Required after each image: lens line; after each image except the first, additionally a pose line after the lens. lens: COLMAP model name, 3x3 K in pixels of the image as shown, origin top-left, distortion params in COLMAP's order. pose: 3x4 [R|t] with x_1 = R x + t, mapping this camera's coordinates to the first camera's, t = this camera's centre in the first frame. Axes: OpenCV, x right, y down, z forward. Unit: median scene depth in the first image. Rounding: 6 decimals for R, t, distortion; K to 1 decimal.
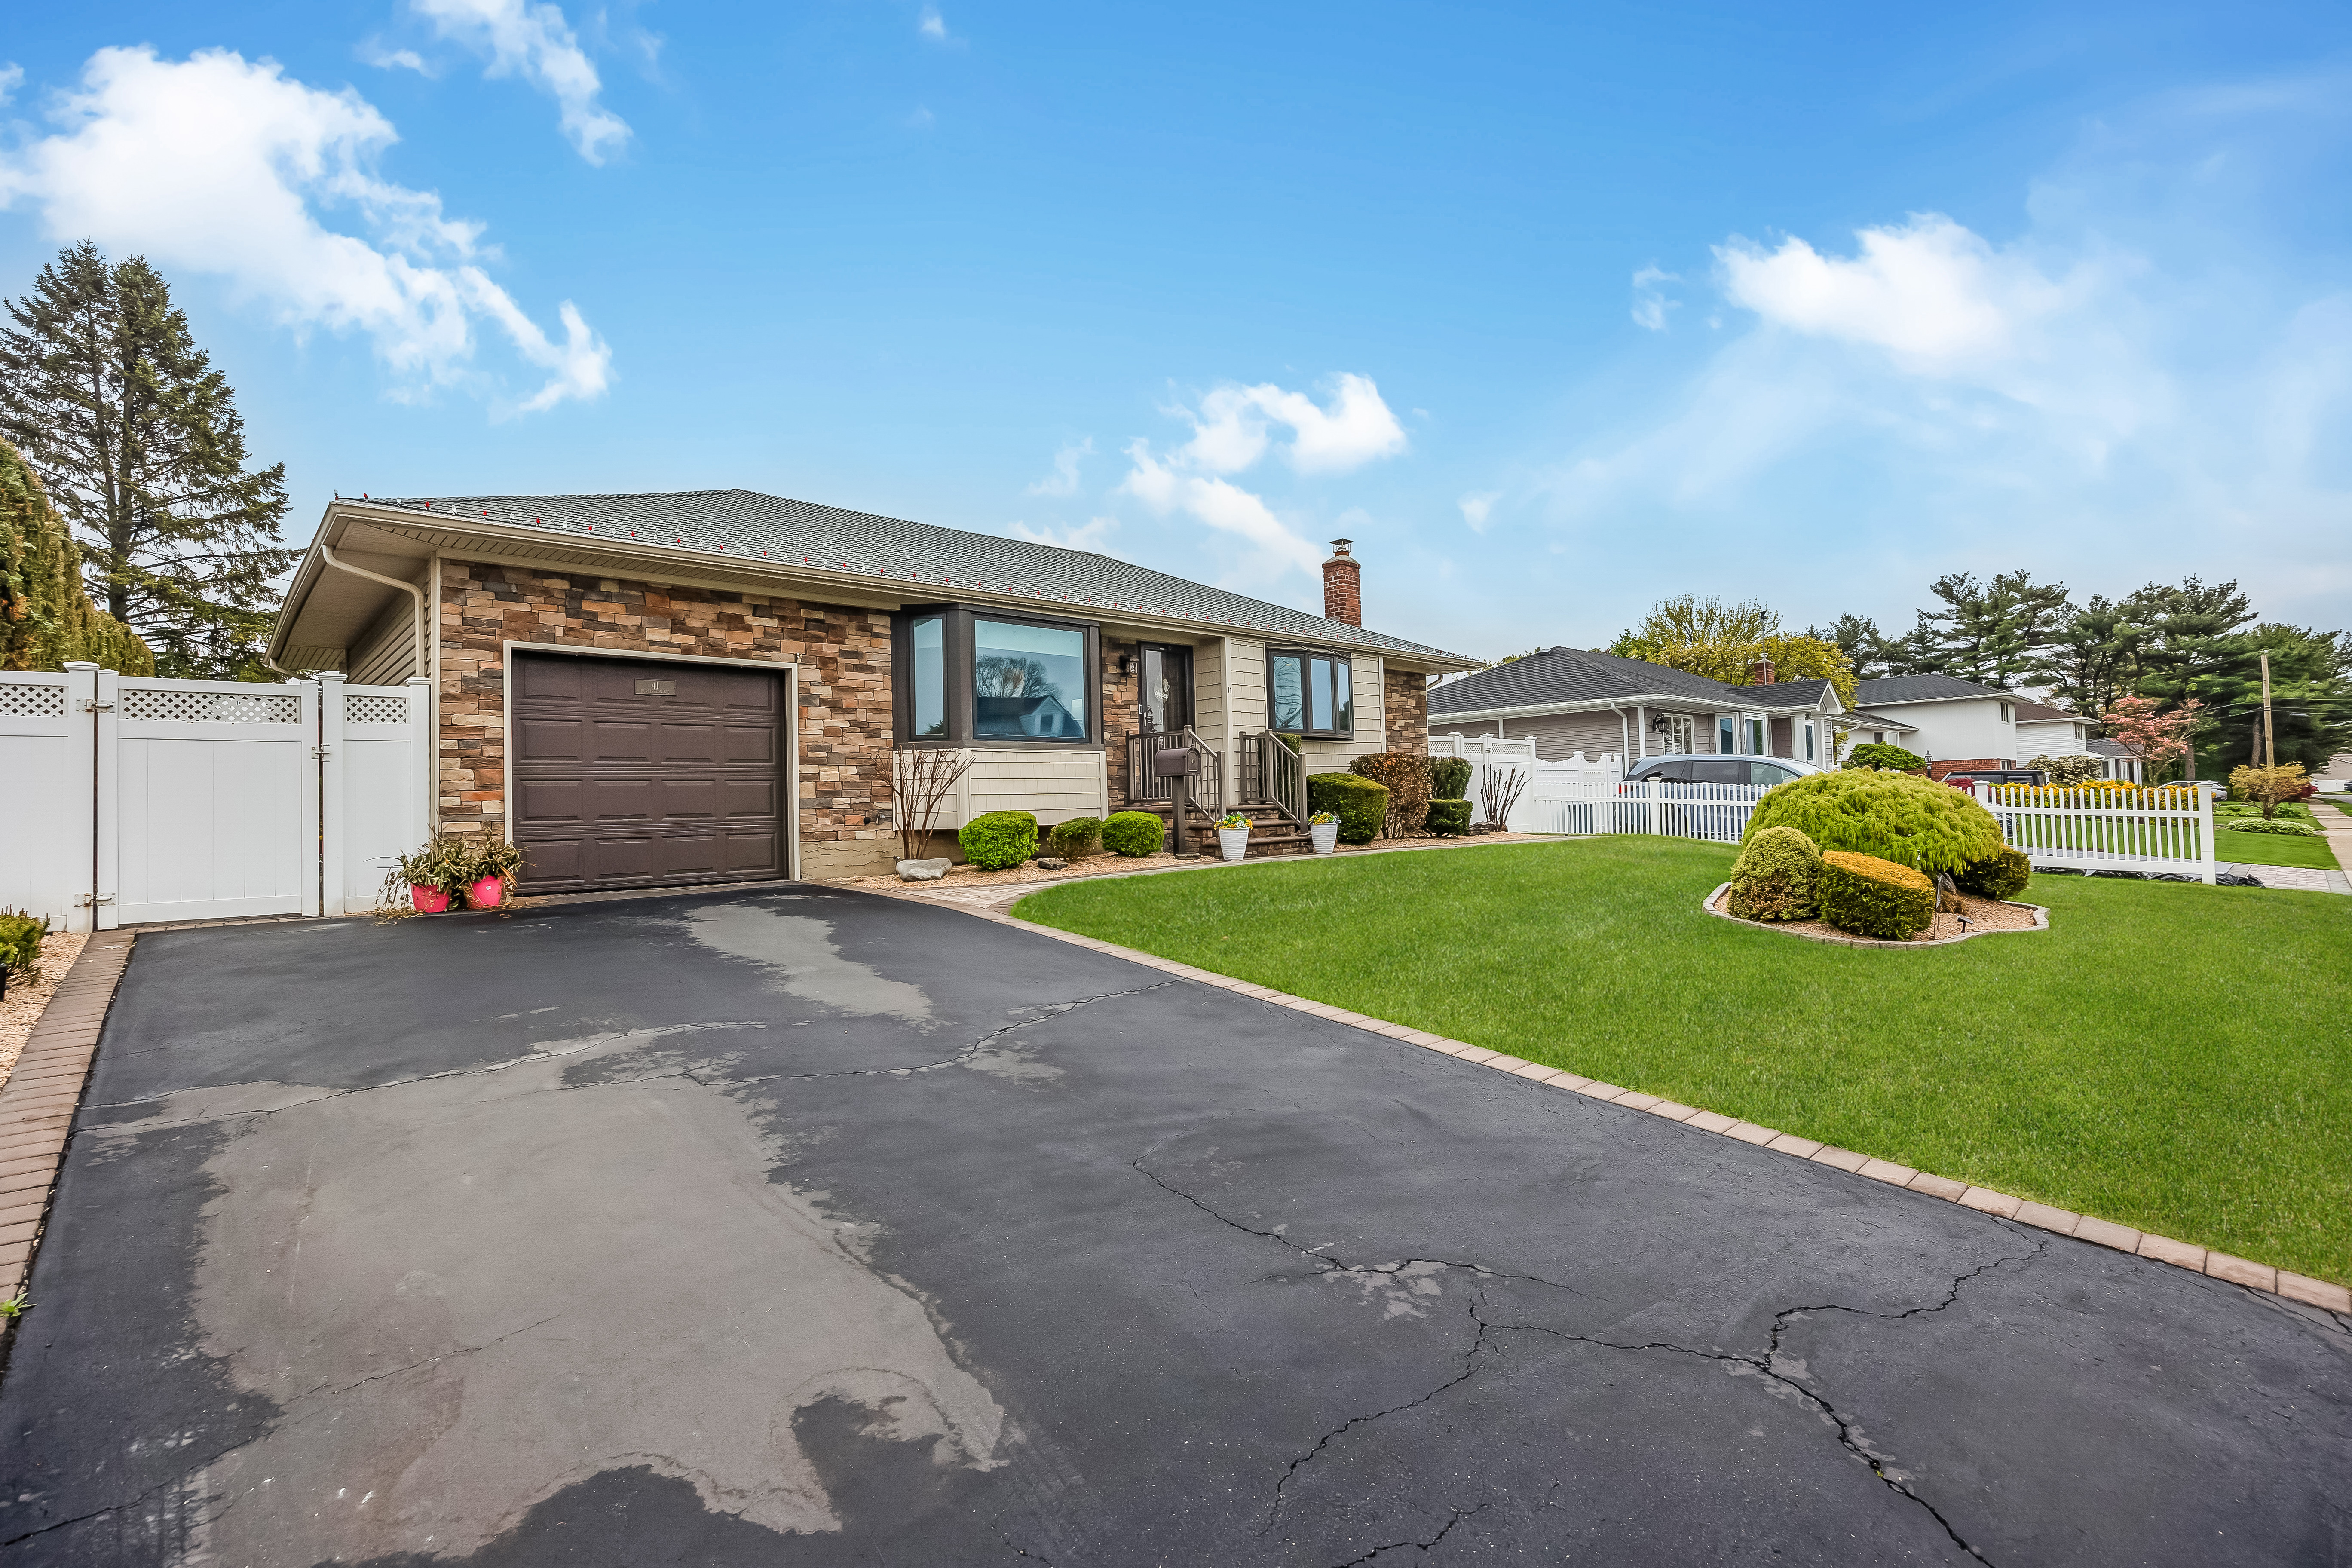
lens RADIAL K [[1071.0, 0, 1205.7], [0, 1071.0, 765.0], [0, 0, 1]] dist [-0.014531, -0.000167]
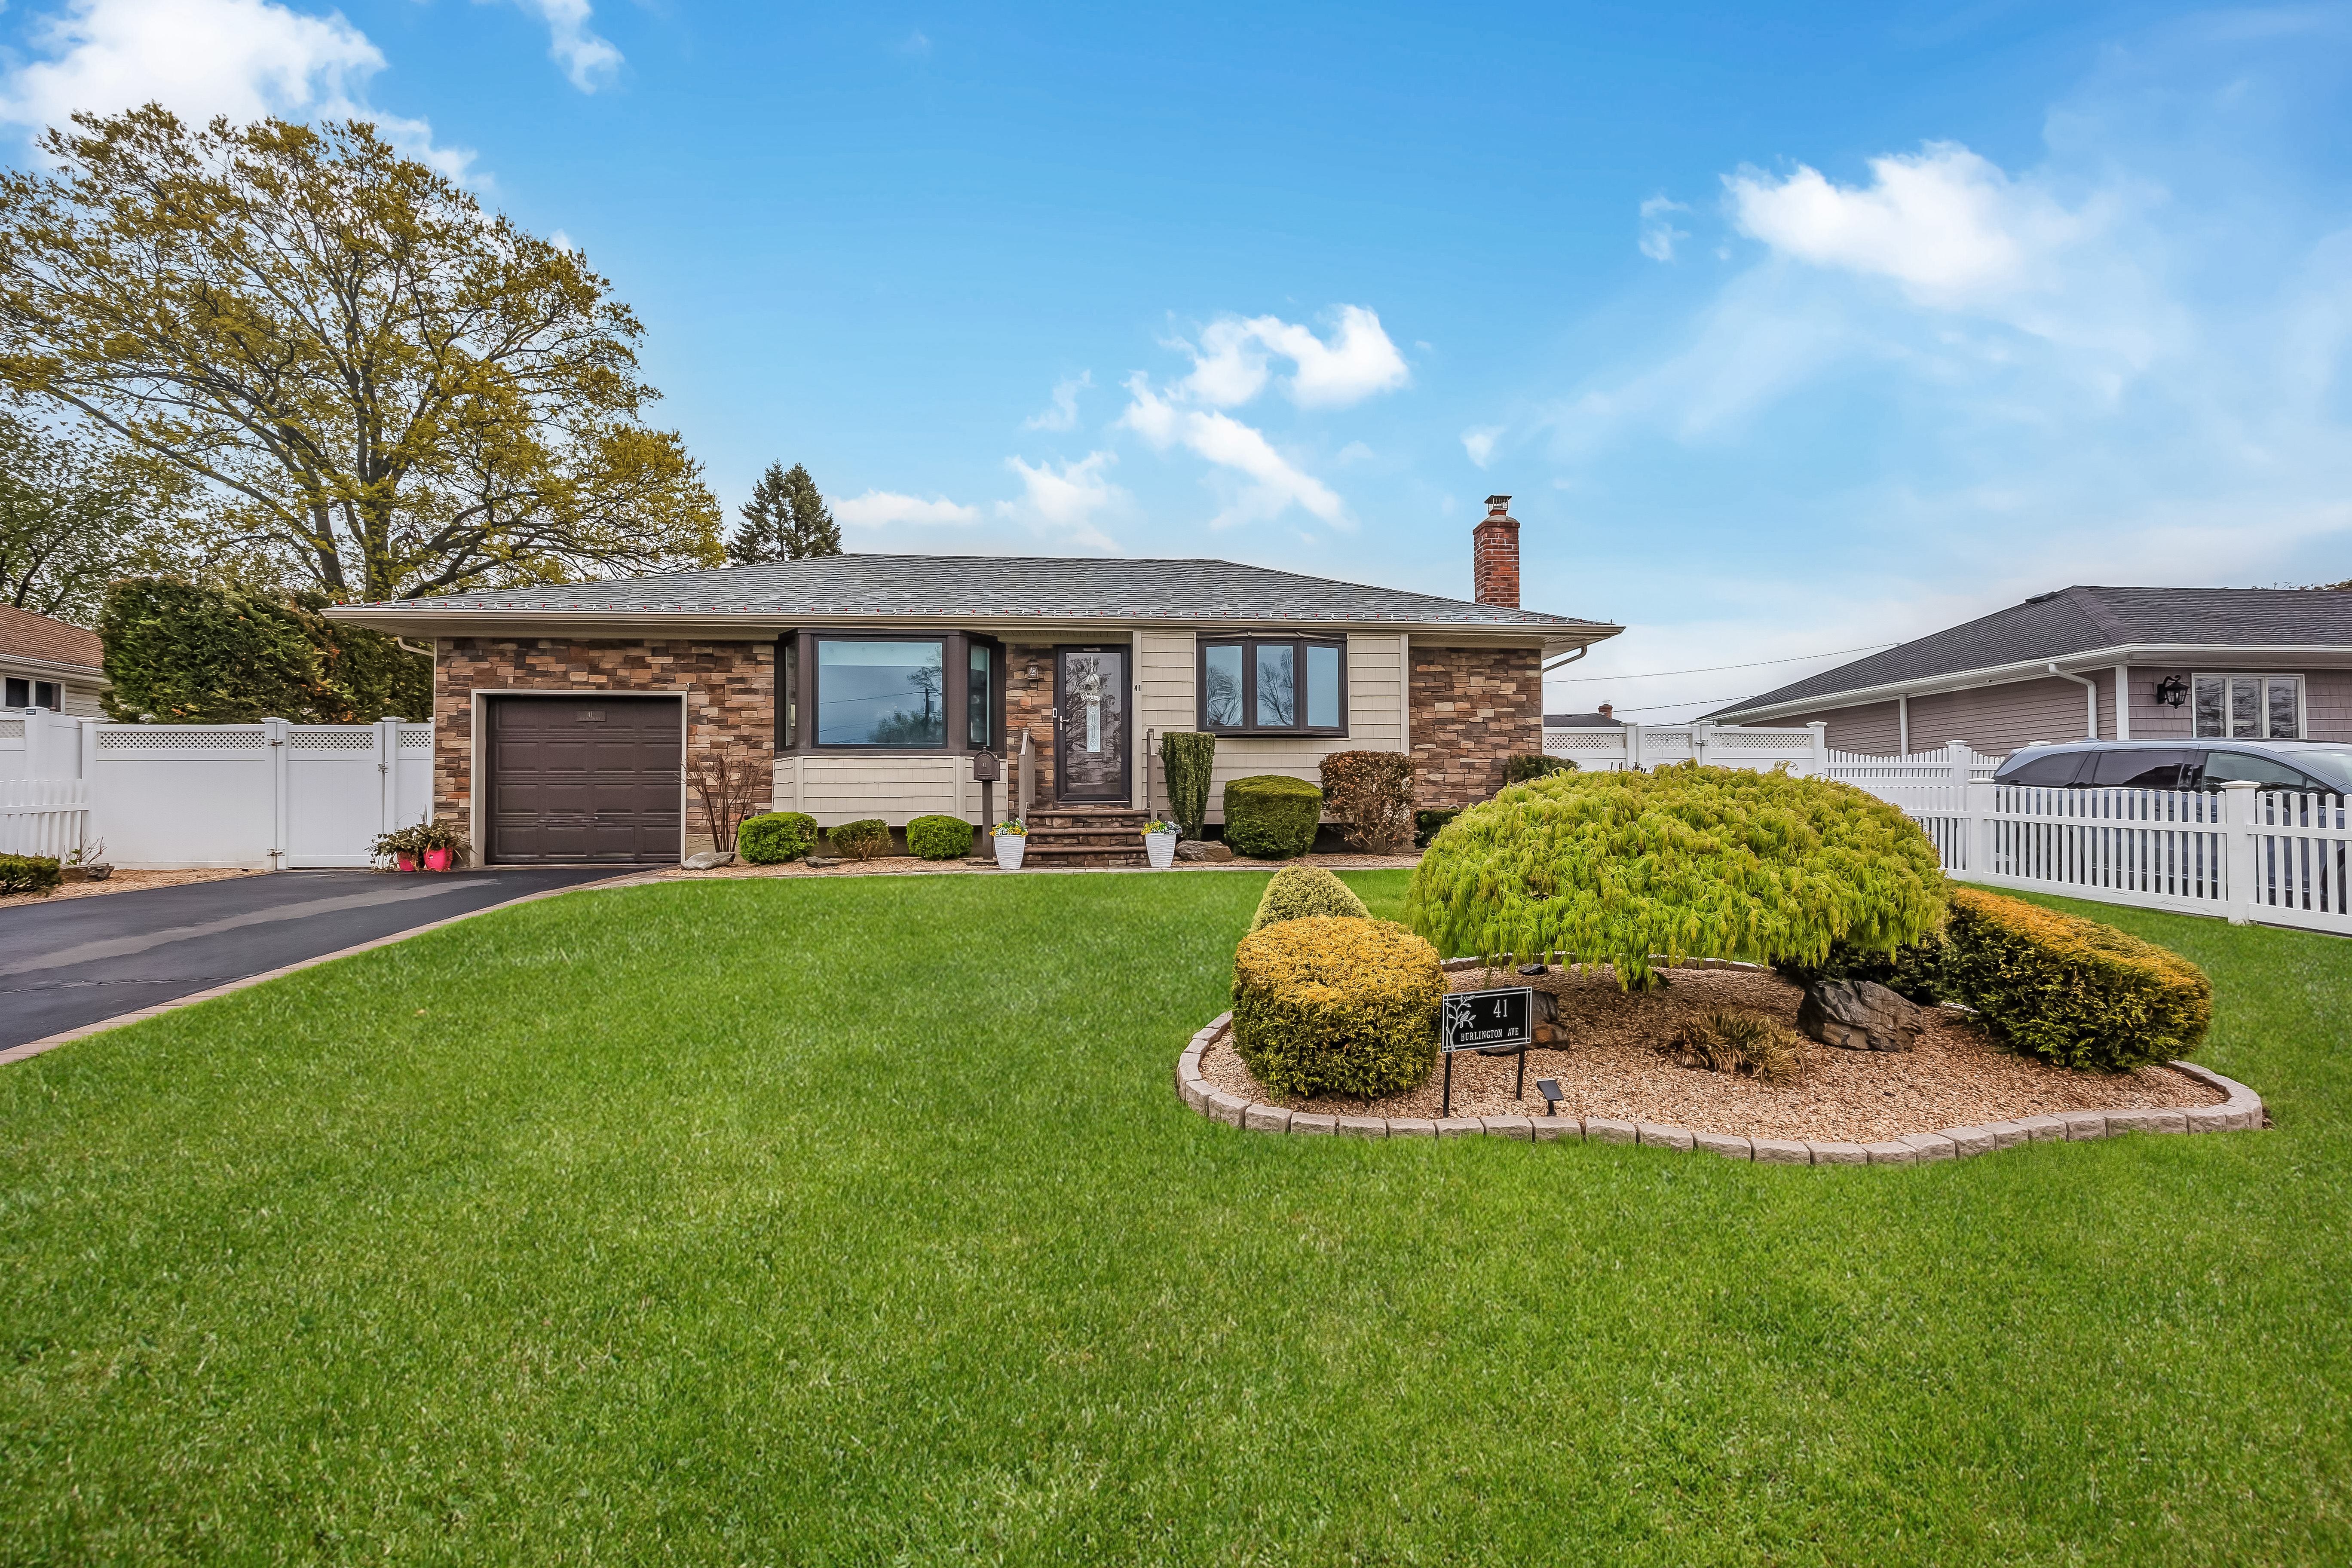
lens RADIAL K [[923.8, 0, 1175.9], [0, 923.8, 800.3], [0, 0, 1]] dist [-0.001496, -0.001000]
pose [[0.773632, 0.011126, -0.633538, 0.732365], [0.009771, 0.999517, 0.029485, 0.006565], [0.633560, -0.029001, 0.773150, 0.513134]]
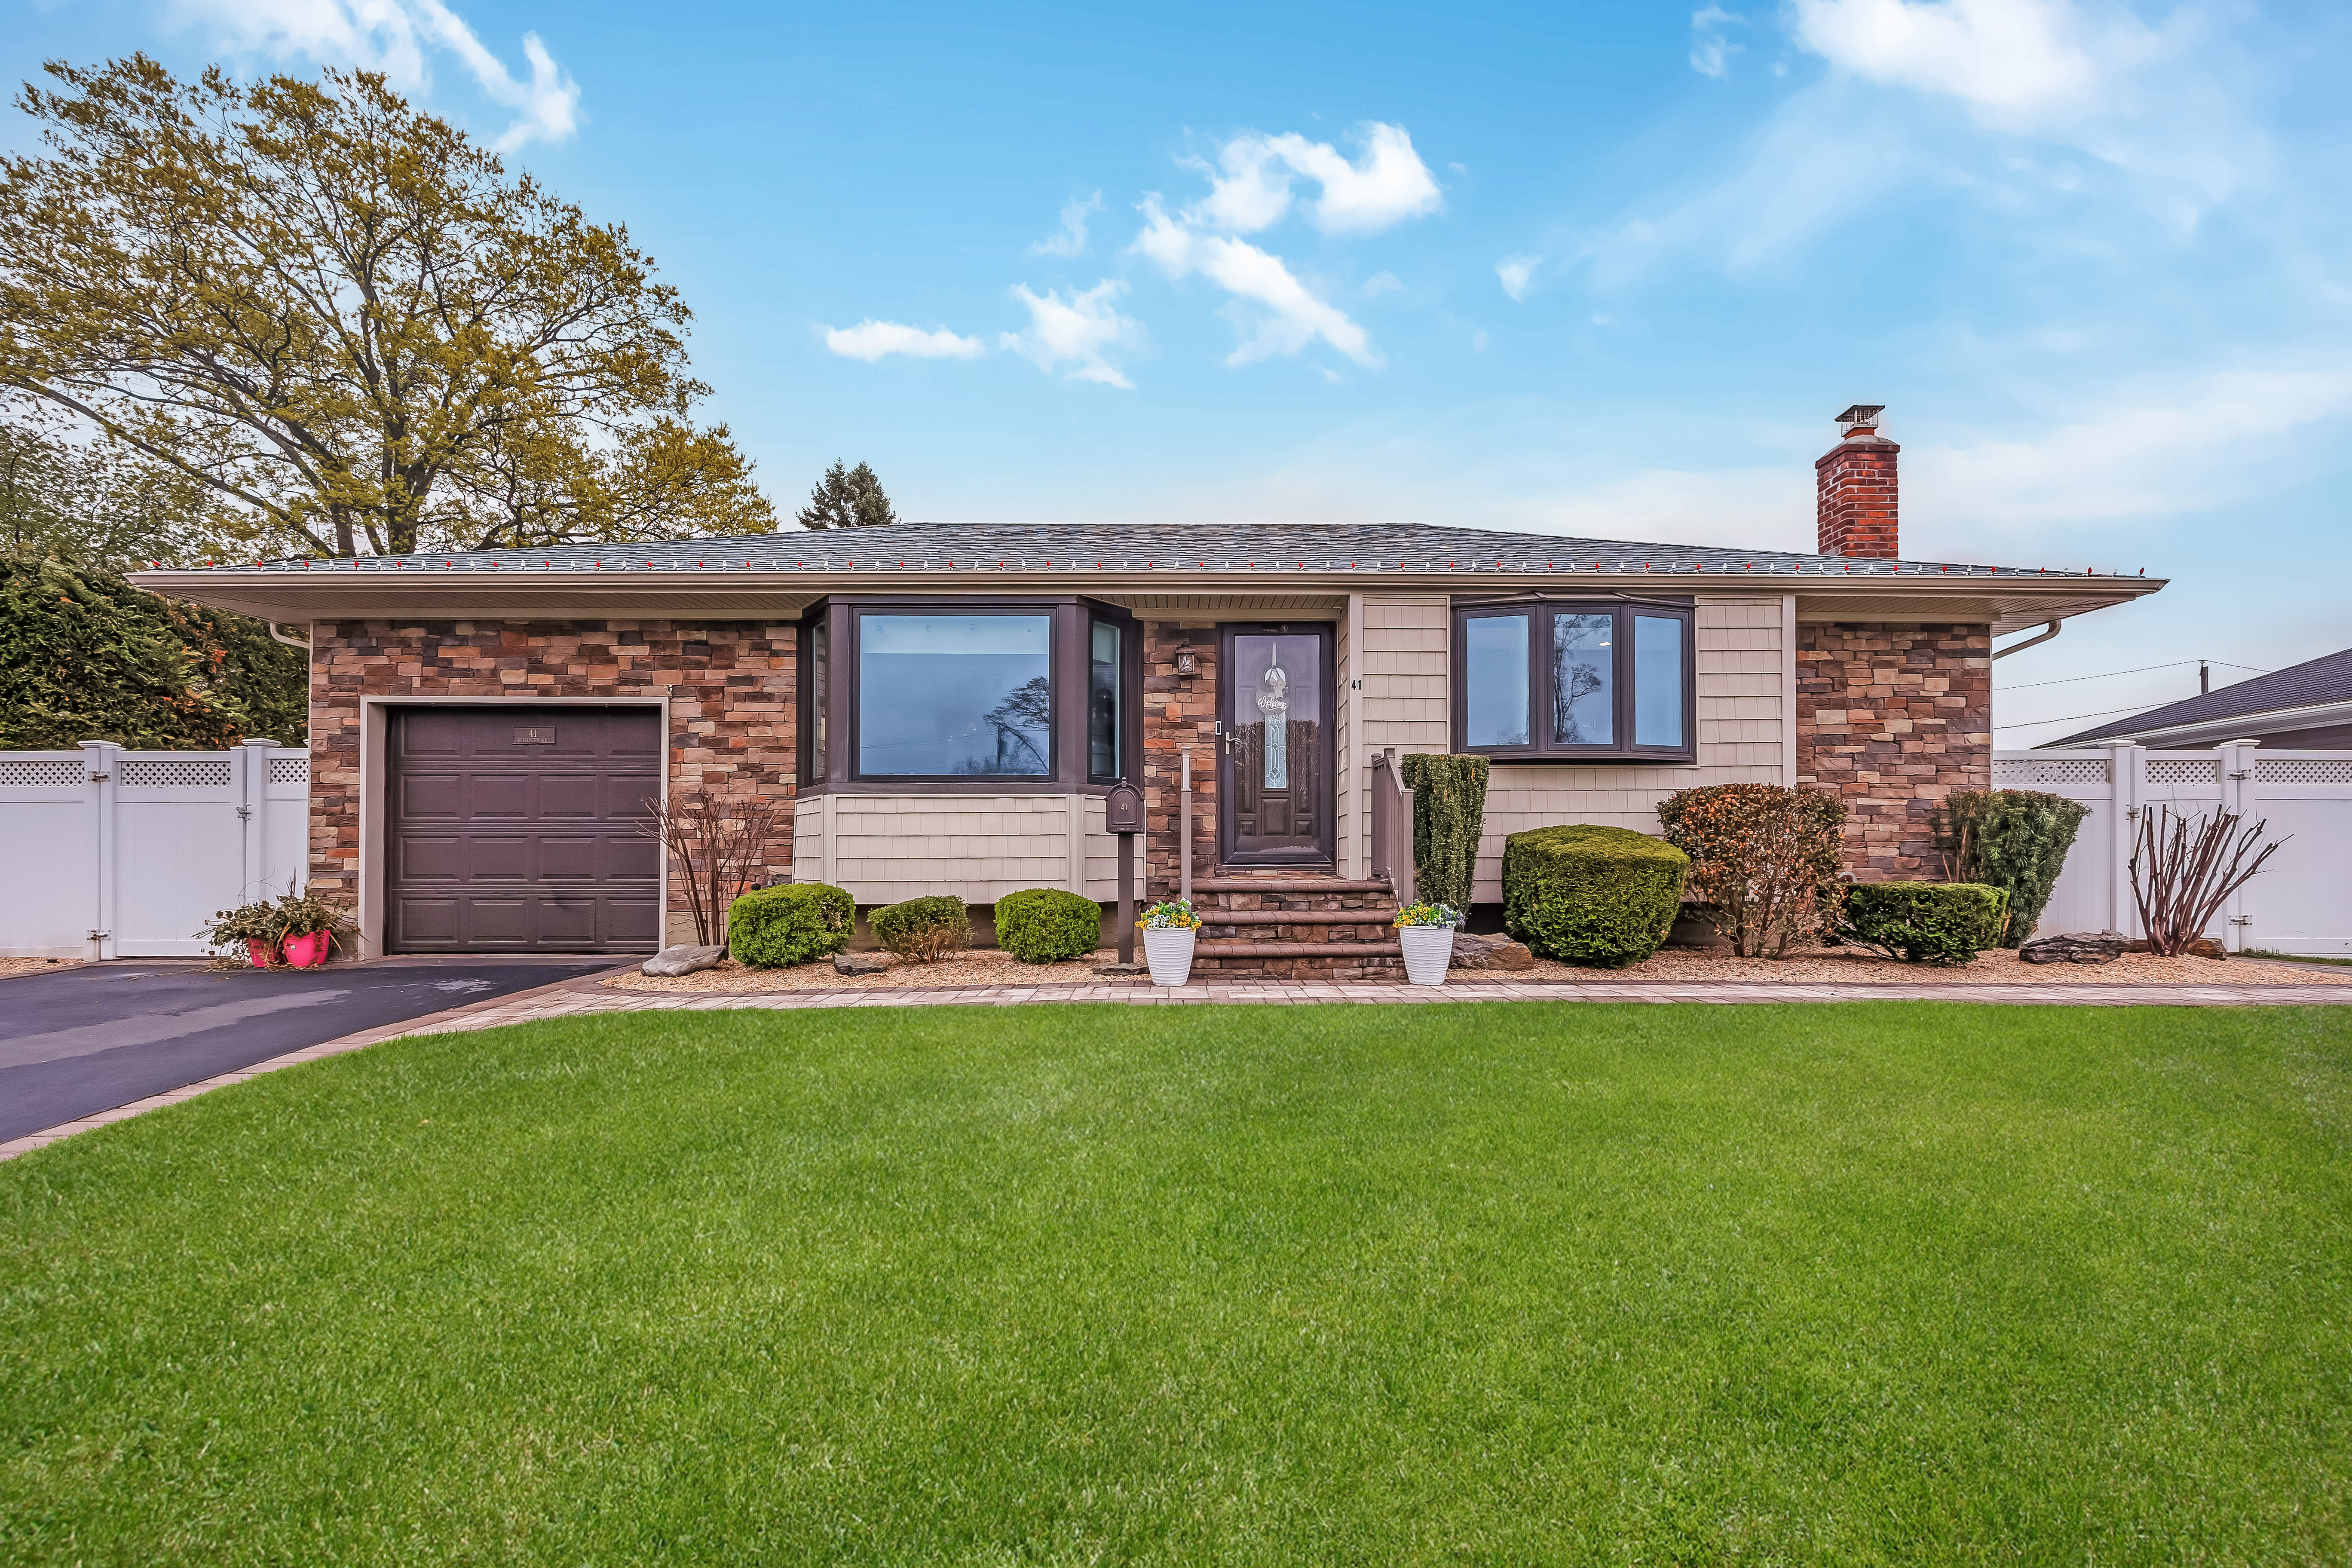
lens RADIAL K [[975.8, 0, 1188.6], [0, 975.8, 858.0], [0, 0, 1]] dist [-0.005482, 0.000974]
pose [[0.723327, 0.017806, -0.690276, 0.426014], [0.008833, 0.999347, 0.035035, 0.006958], [0.690449, -0.031439, 0.722698, 0.713887]]
